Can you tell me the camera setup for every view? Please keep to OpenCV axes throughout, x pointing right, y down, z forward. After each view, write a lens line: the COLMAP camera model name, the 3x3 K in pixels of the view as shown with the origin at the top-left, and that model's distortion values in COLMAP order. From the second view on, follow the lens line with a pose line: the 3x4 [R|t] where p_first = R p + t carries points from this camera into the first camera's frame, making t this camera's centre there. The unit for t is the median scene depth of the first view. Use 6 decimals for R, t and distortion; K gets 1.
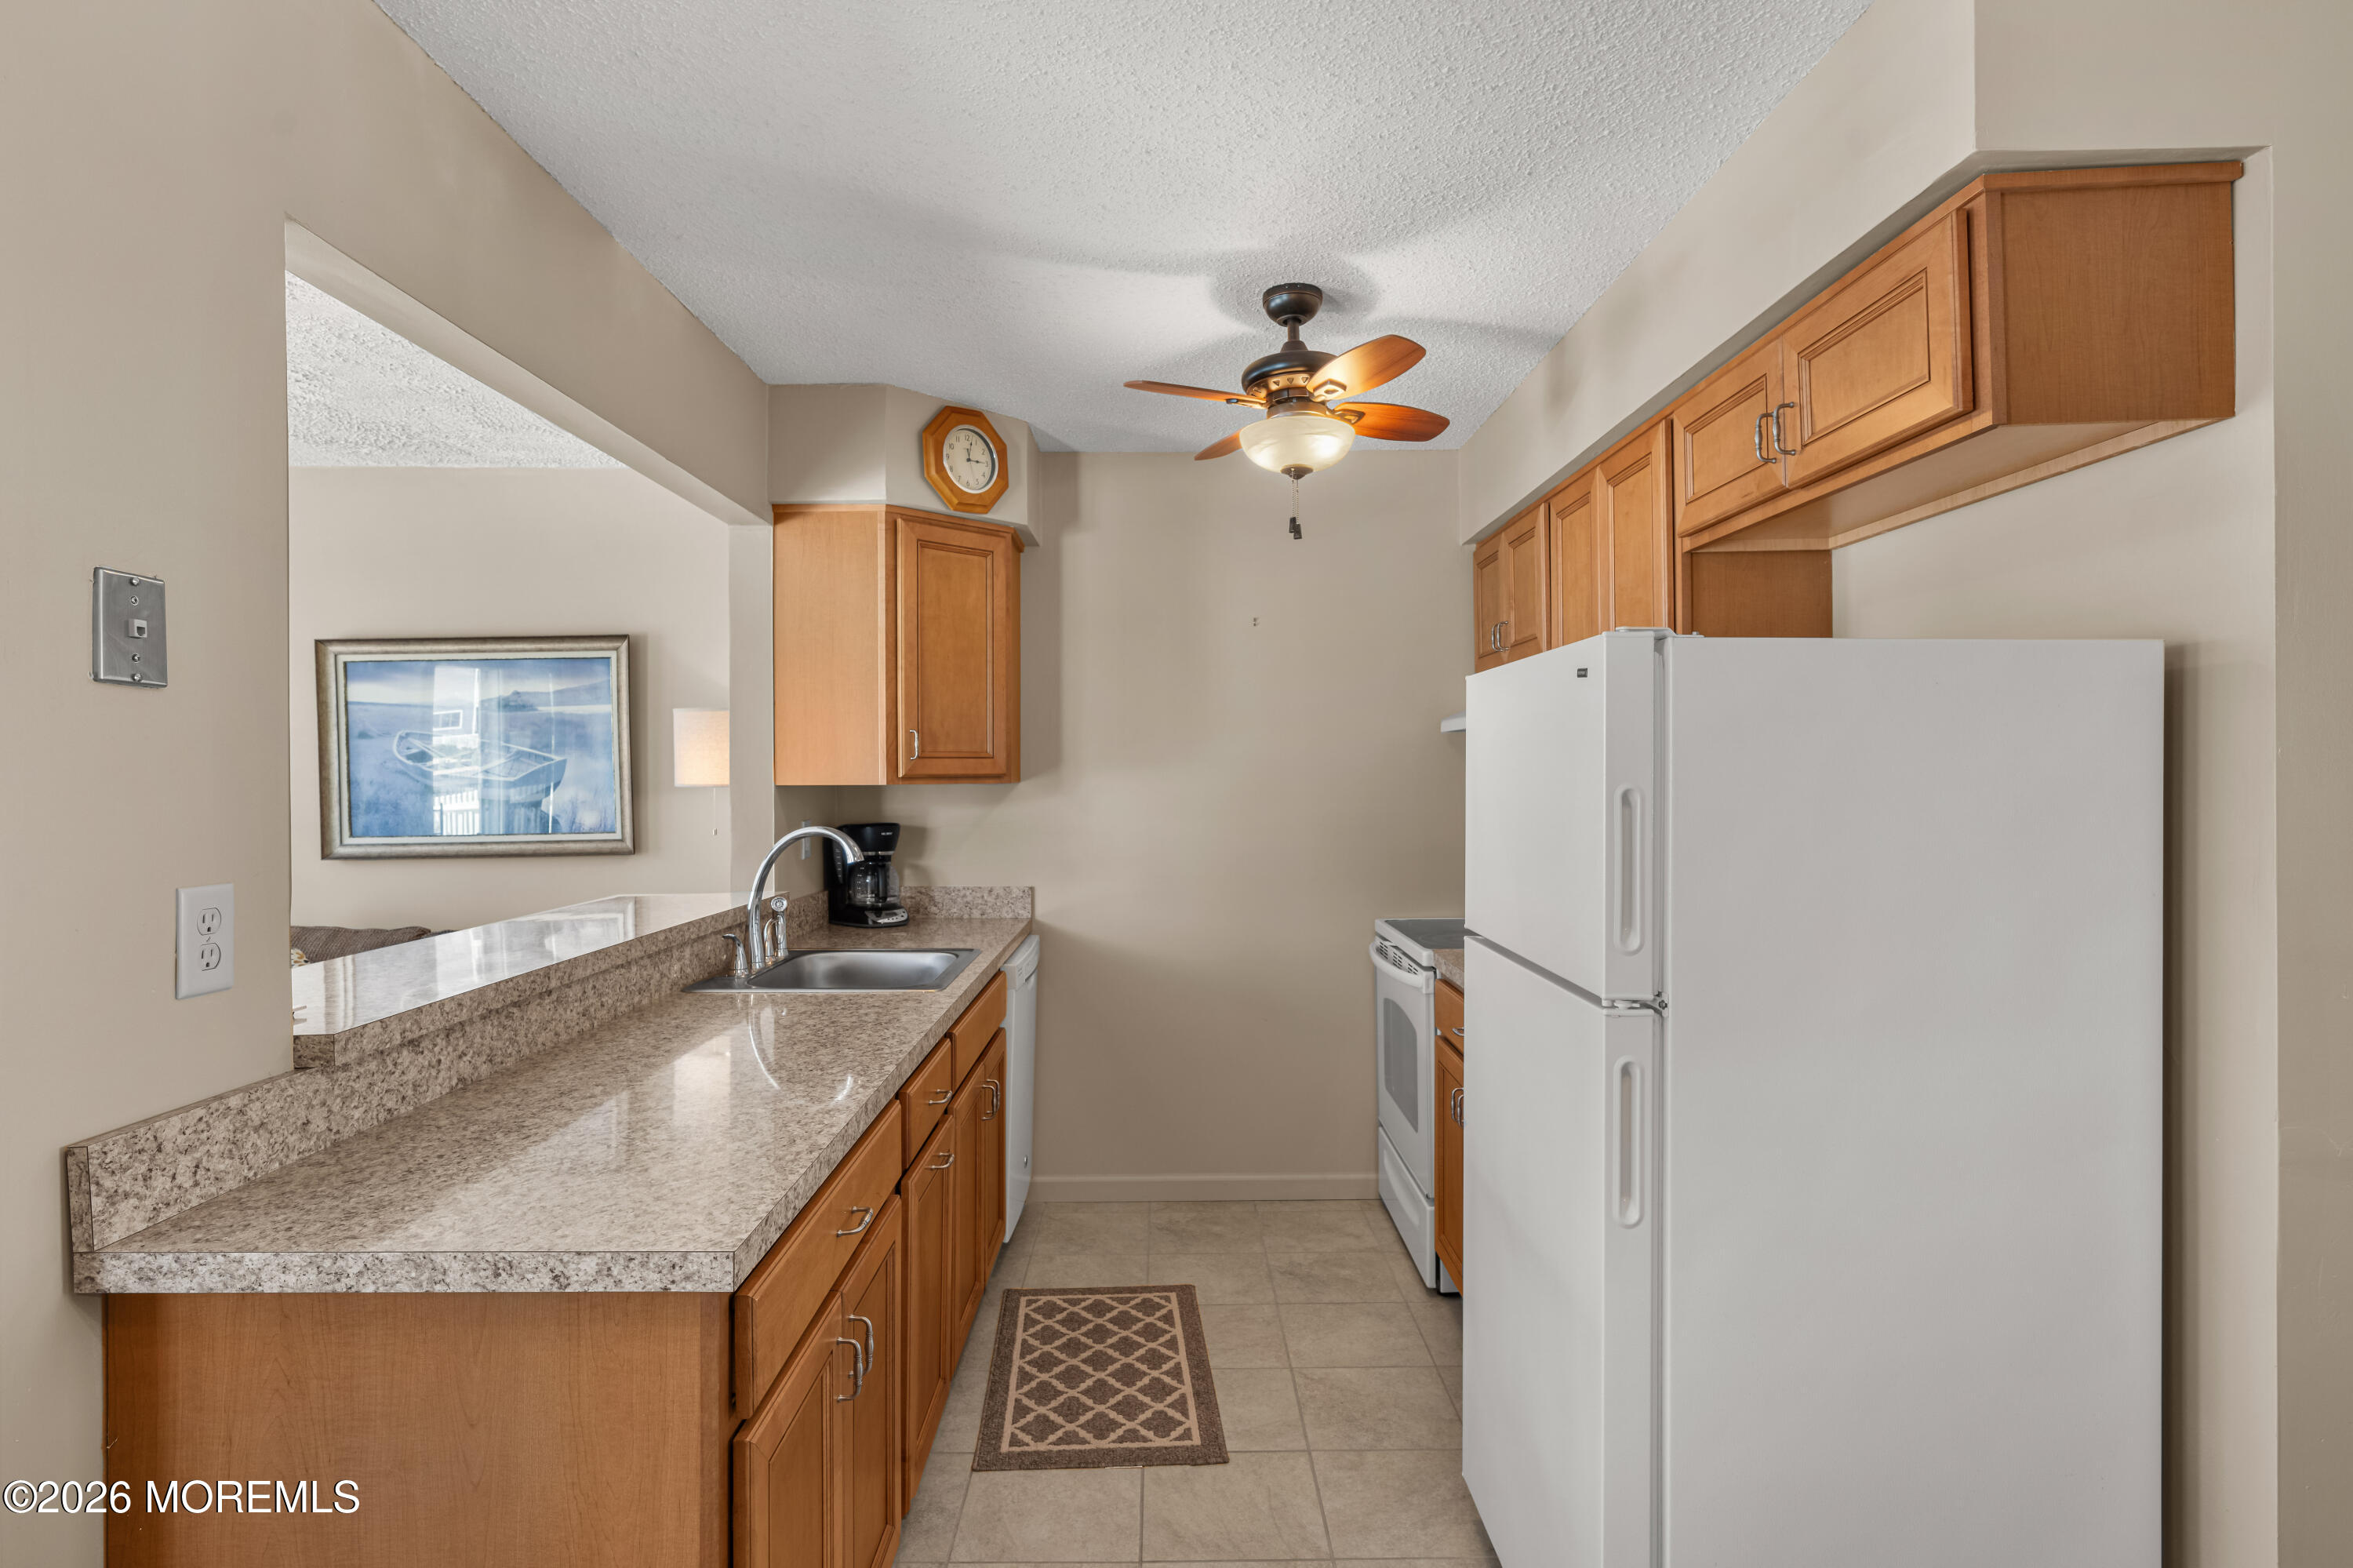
lens RADIAL K [[1205.4, 0, 1177.2], [0, 1205.4, 774.3], [0, 0, 1]] dist [0.000122, -0.000825]
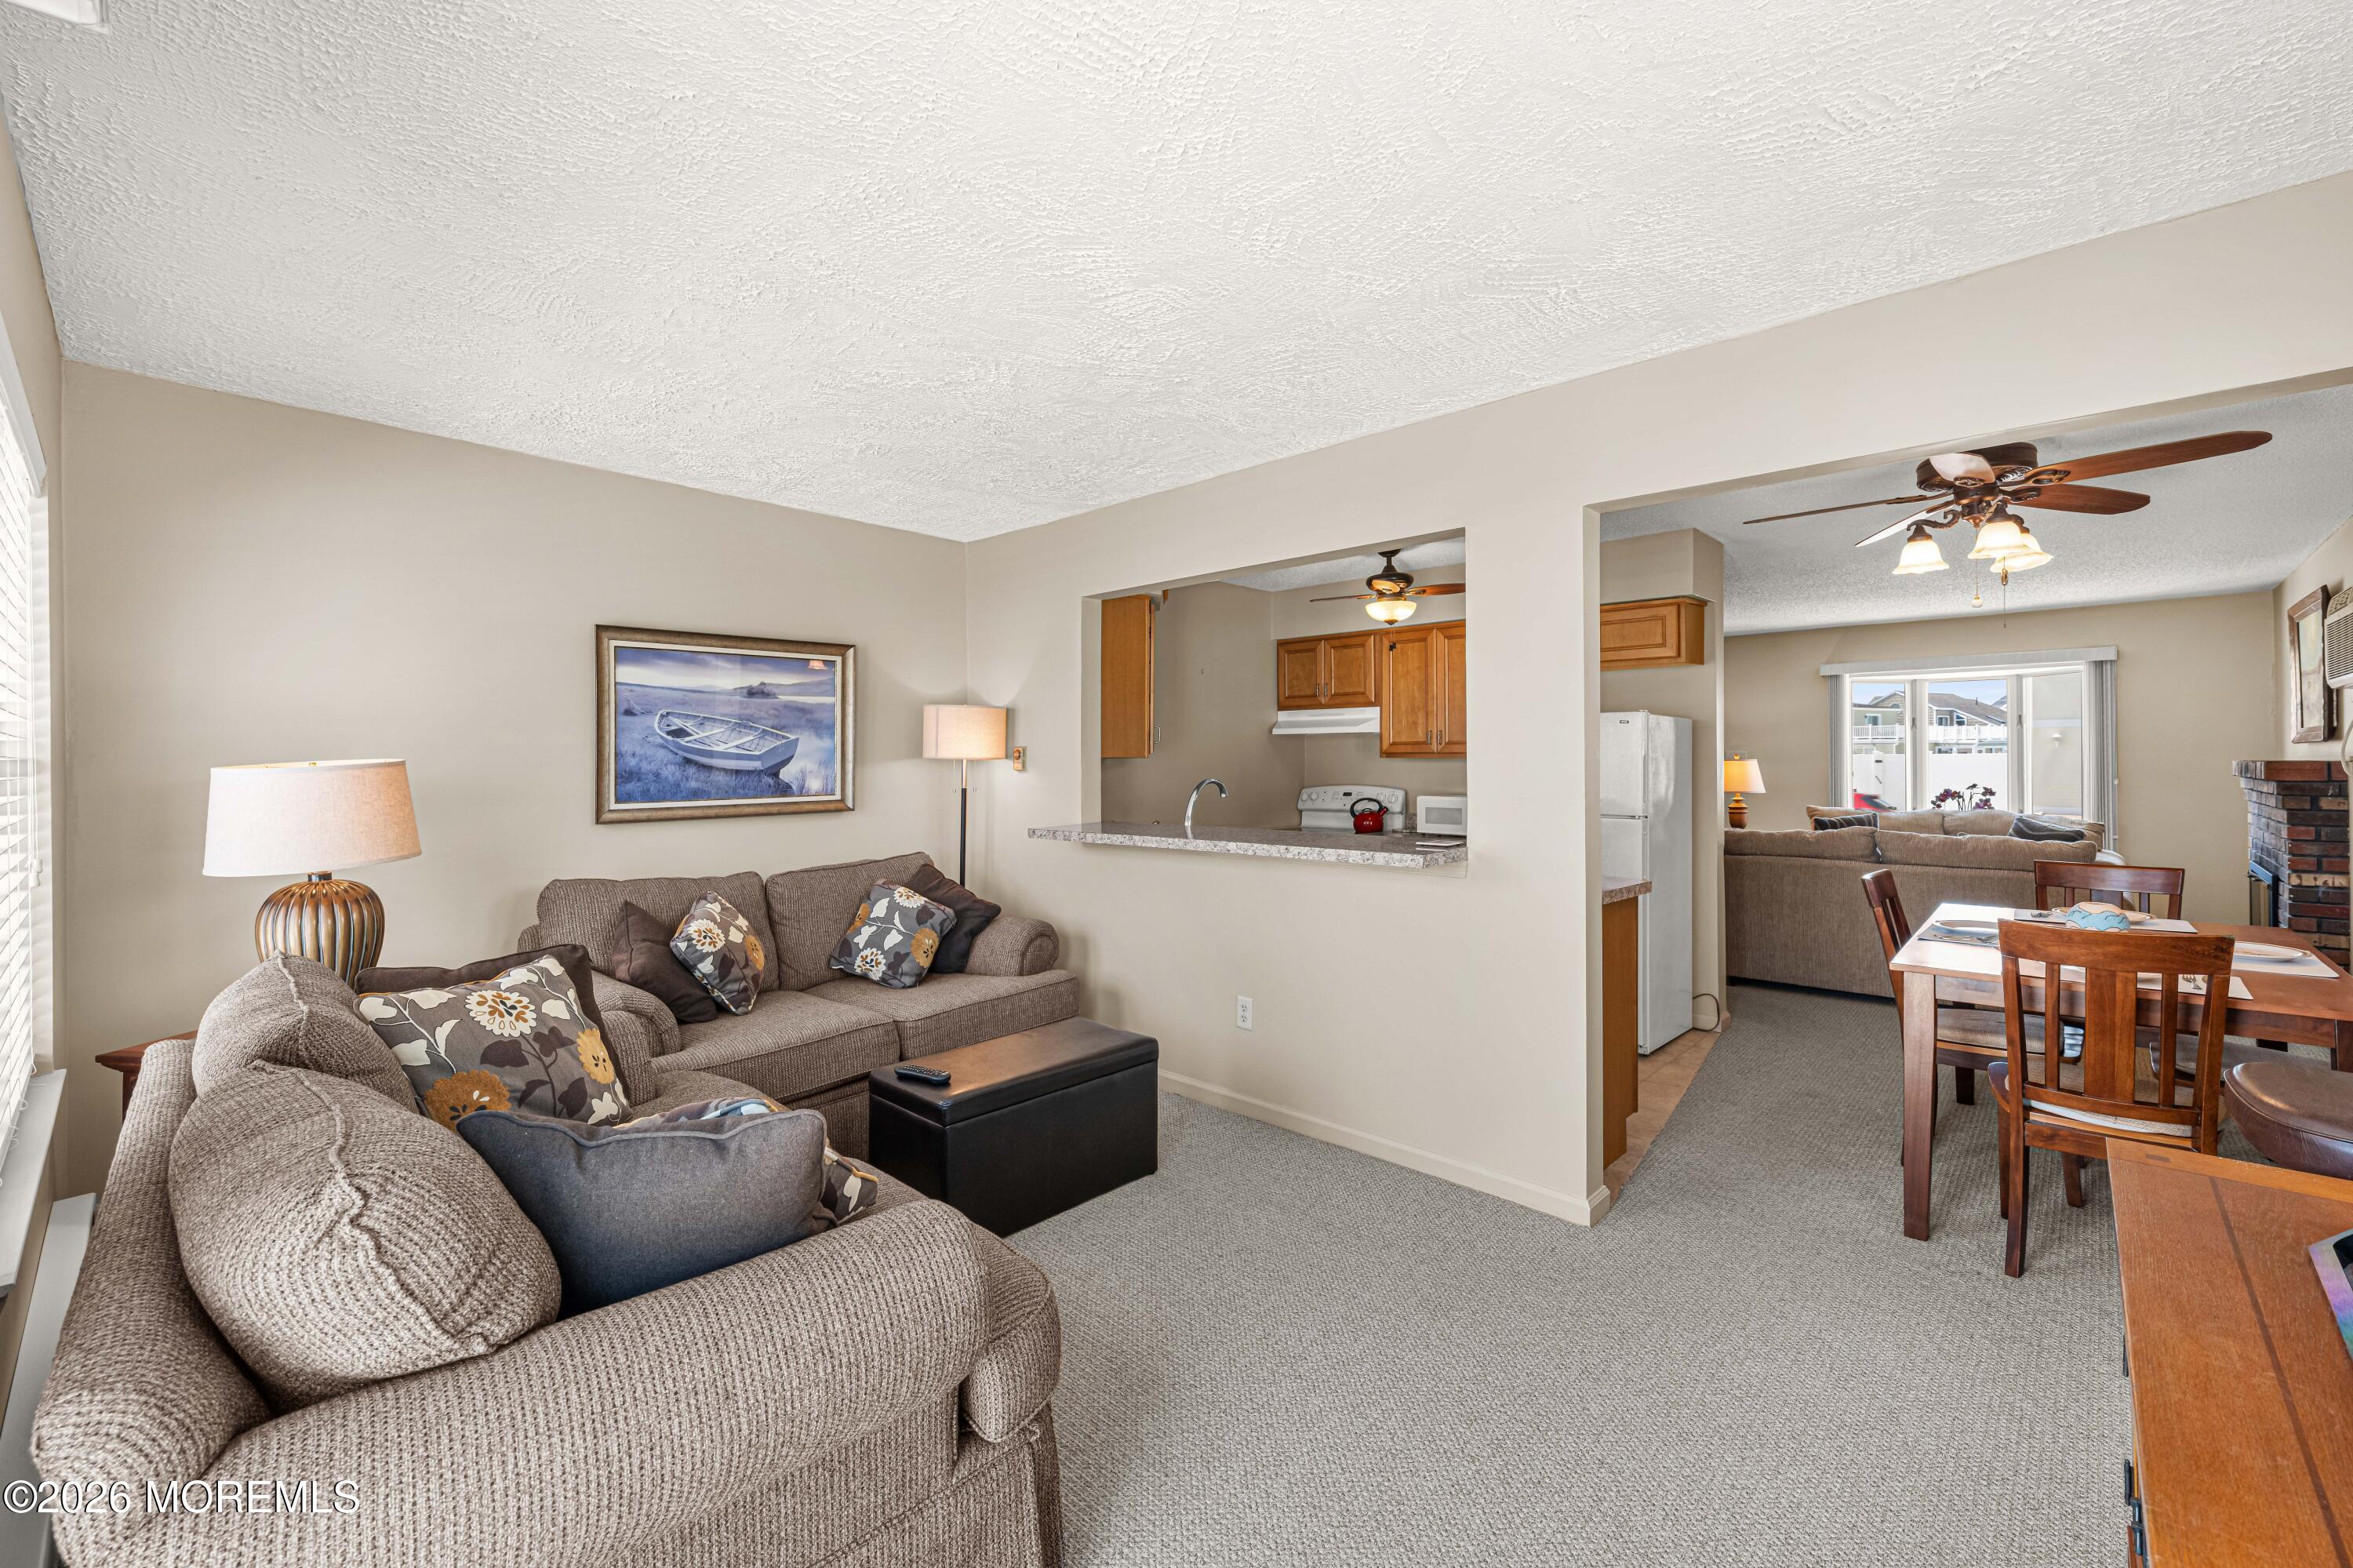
lens RADIAL K [[979.3, 0, 1169.6], [0, 979.3, 755.8], [0, 0, 1]] dist [0.001229, 0.000193]
pose [[0.699342, 0.009603, 0.714723, -1.238736], [-0.002319, 0.999935, -0.011166, 0.021685], [-0.714784, 0.006152, 0.699318, -0.004886]]
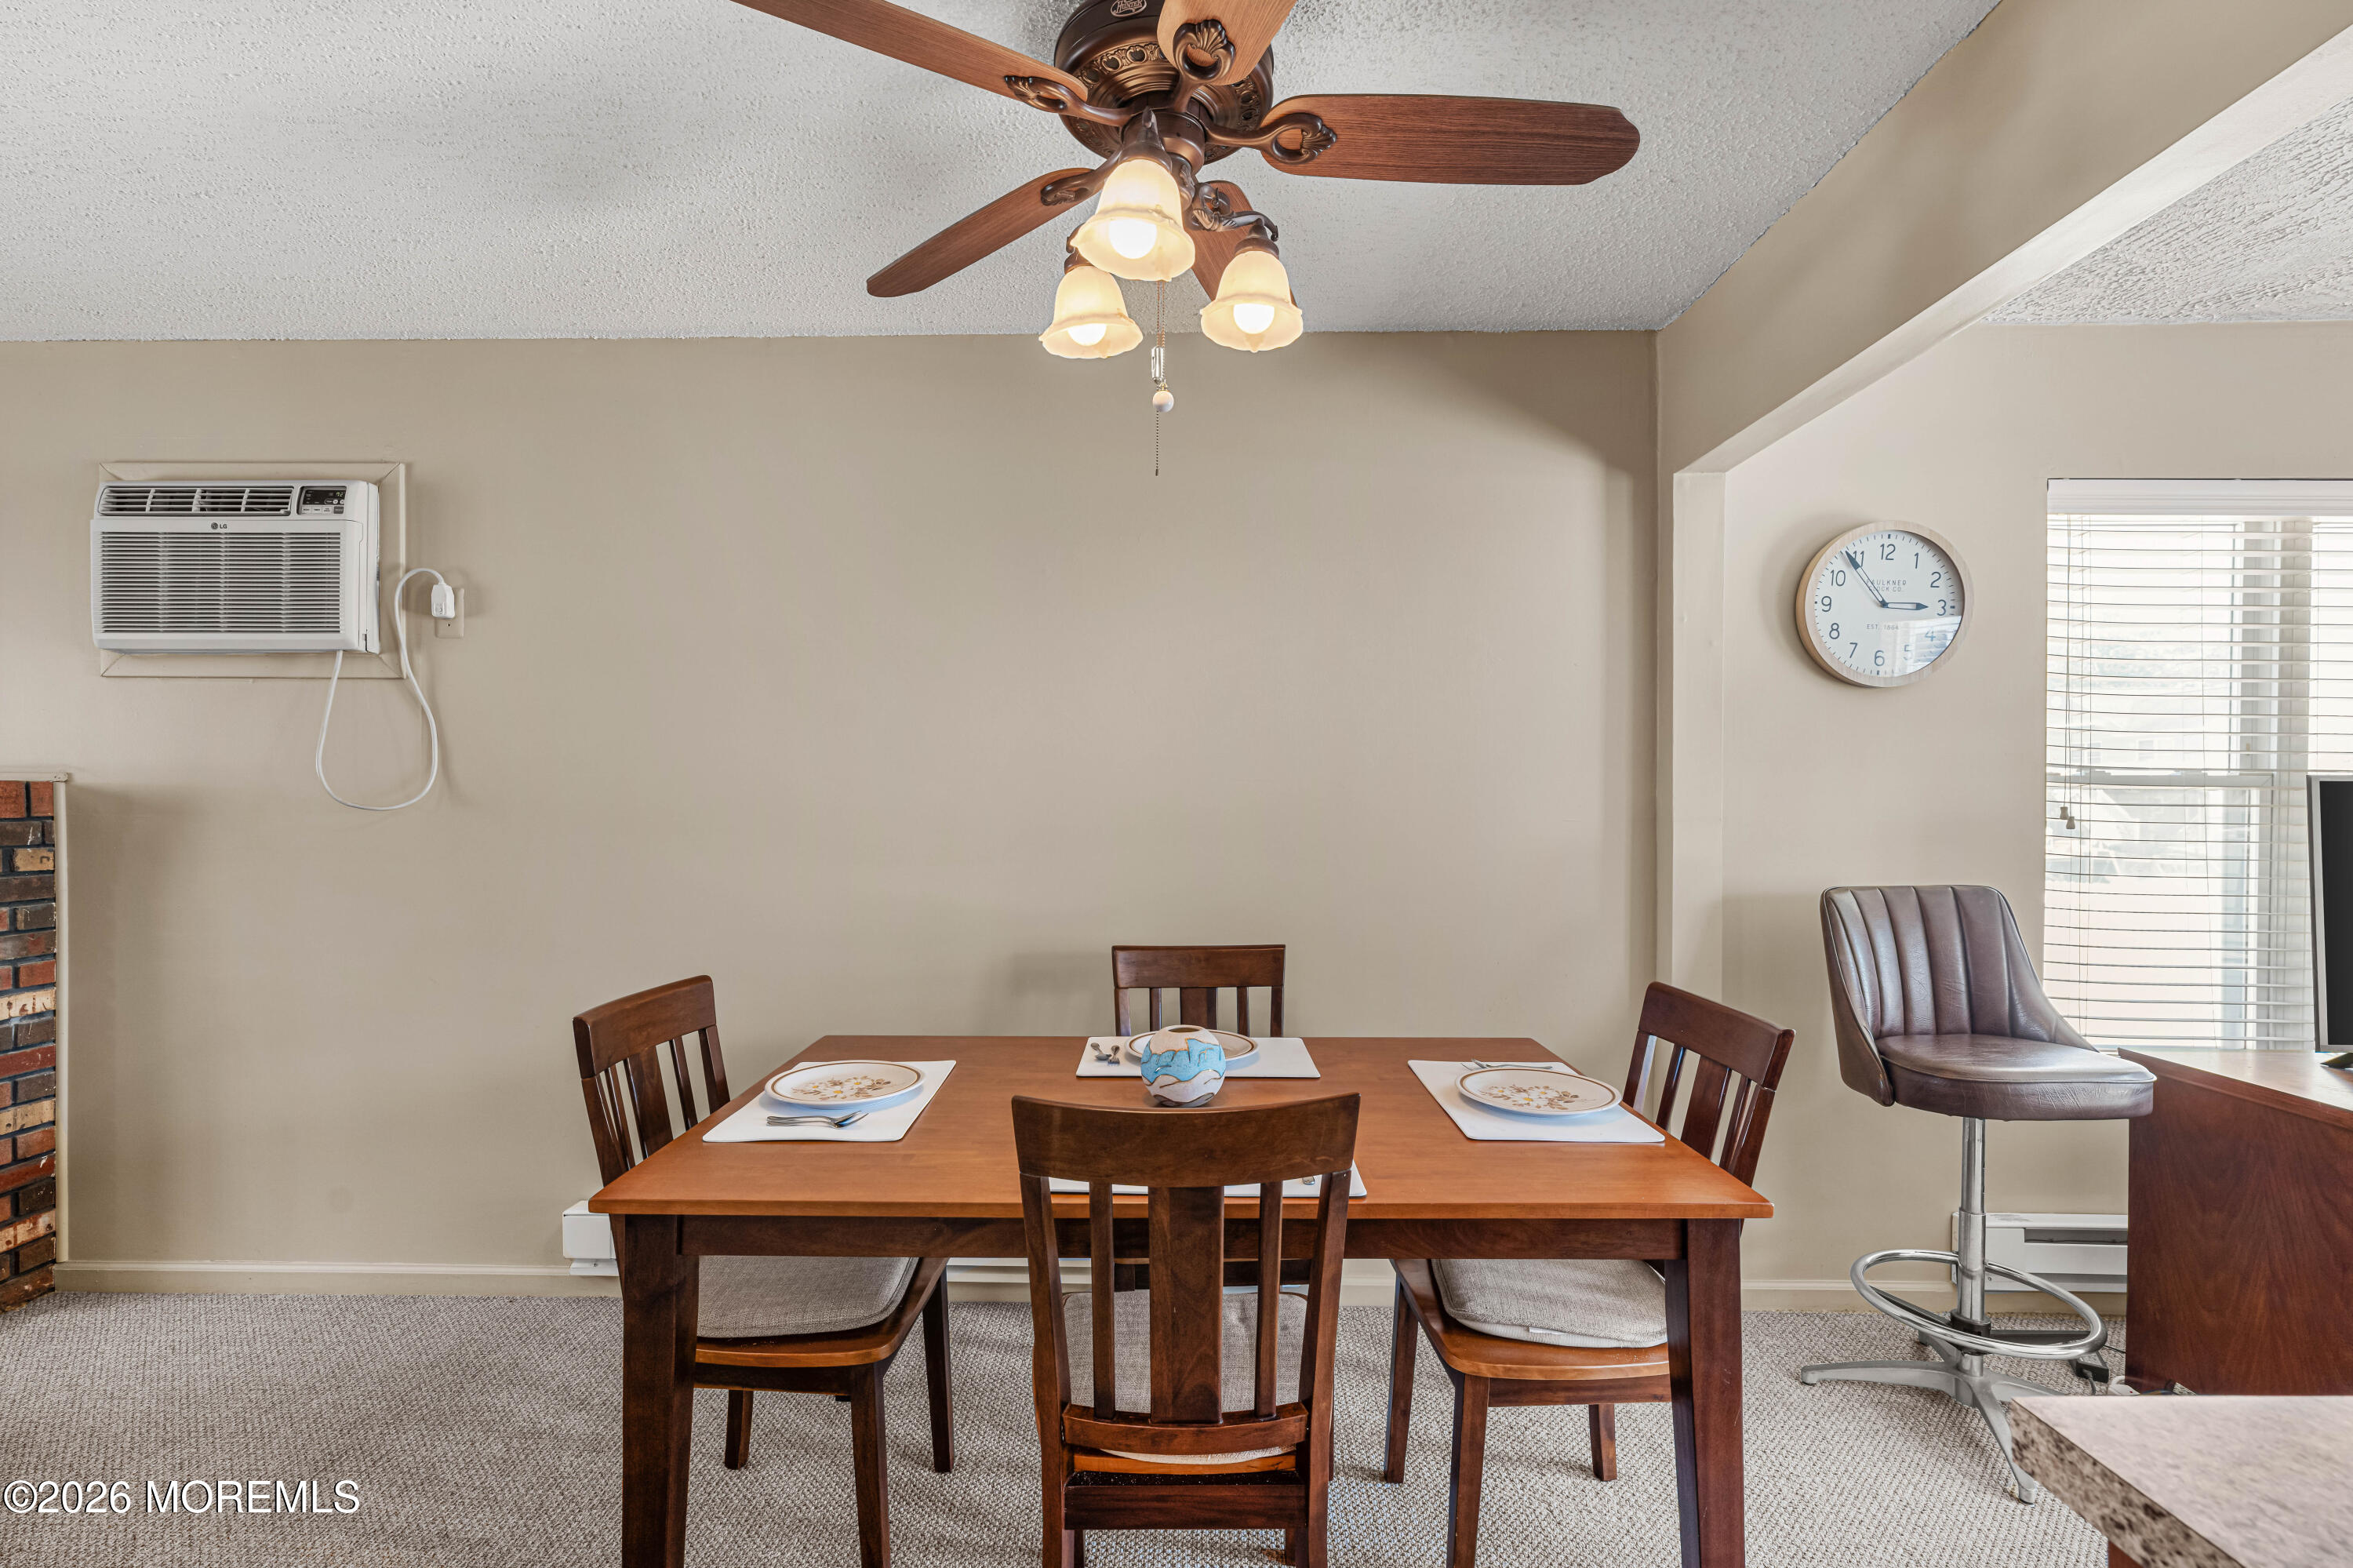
lens RADIAL K [[1018.4, 0, 1182.6], [0, 1018.4, 791.4], [0, 0, 1]] dist [0.000733, 0.000192]
pose [[-0.999469, 0.005993, 0.032014, 0.012200], [0.006329, 0.999926, 0.010426, 0.015050], [-0.031949, 0.010623, -0.999433, 0.544766]]
